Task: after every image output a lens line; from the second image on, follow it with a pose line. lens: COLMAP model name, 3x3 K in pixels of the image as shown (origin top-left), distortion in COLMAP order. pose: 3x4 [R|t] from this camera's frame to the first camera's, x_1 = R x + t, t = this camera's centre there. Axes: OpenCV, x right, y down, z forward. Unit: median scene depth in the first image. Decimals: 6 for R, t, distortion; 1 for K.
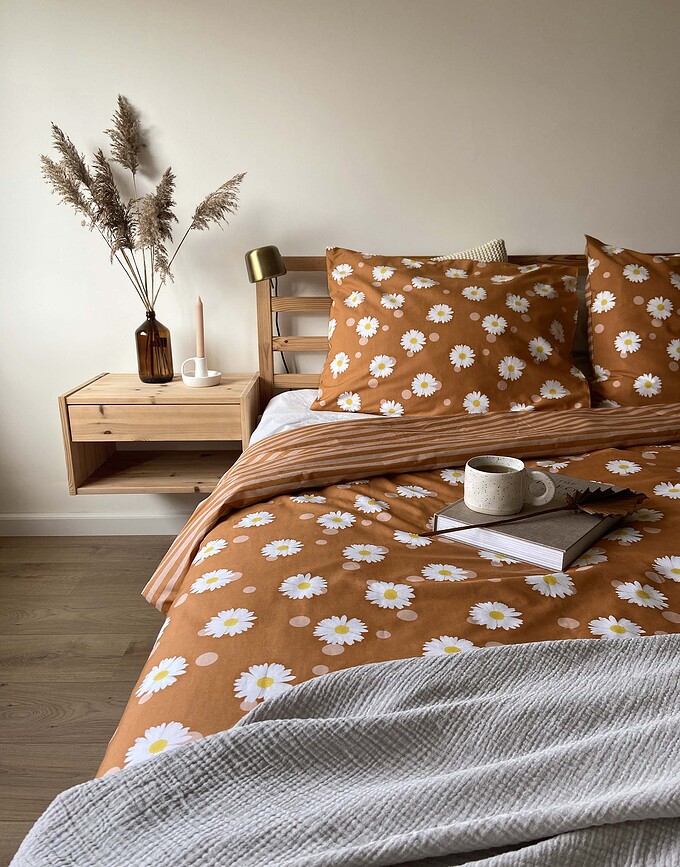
lens RADIAL K [[674.0, 0, 340.0], [0, 674.0, 433.5], [0, 0, 1]] dist [0.136679, -0.161999]
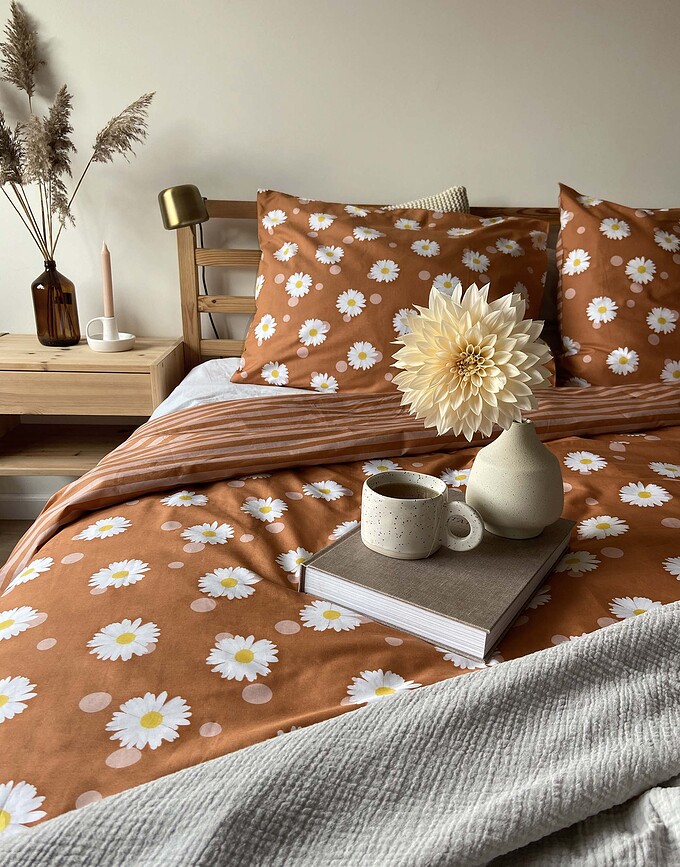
lens RADIAL K [[674.0, 0, 340.0], [0, 674.0, 433.5], [0, 0, 1]] dist [0.136679, -0.161999]
pose [[0.999587, 0.017629, 0.022693, 0.073628], [-0.018655, 0.998775, 0.045838, -0.012017], [-0.021857, -0.046243, 0.998691, 0.141925]]
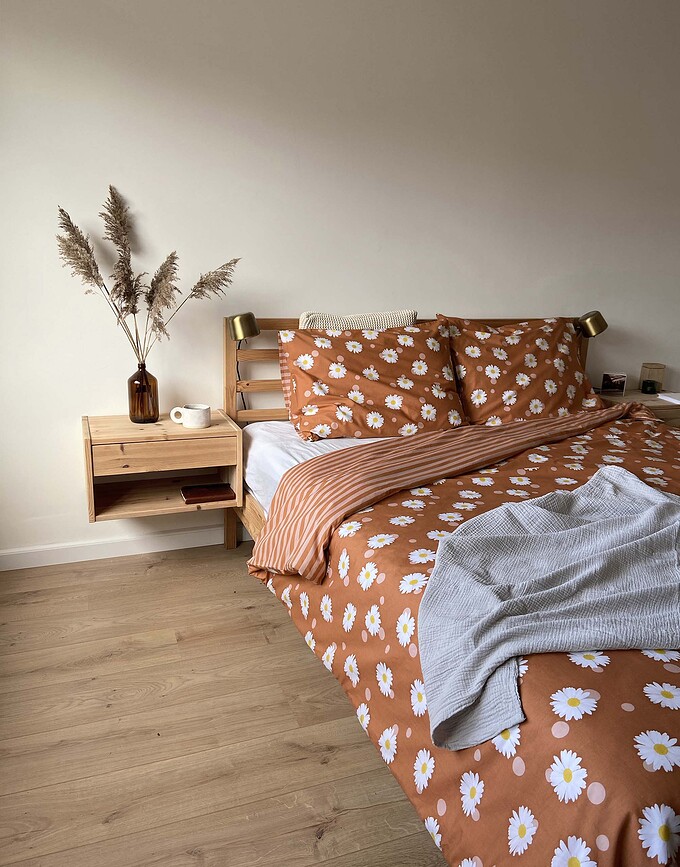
lens RADIAL K [[674.0, 0, 340.0], [0, 674.0, 433.5], [0, 0, 1]] dist [0.136679, -0.161999]
pose [[0.928240, -0.052909, 0.368199, -0.443127], [0.065076, 0.997666, -0.020695, -0.009973], [-0.366244, 0.043170, 0.929517, -0.256151]]
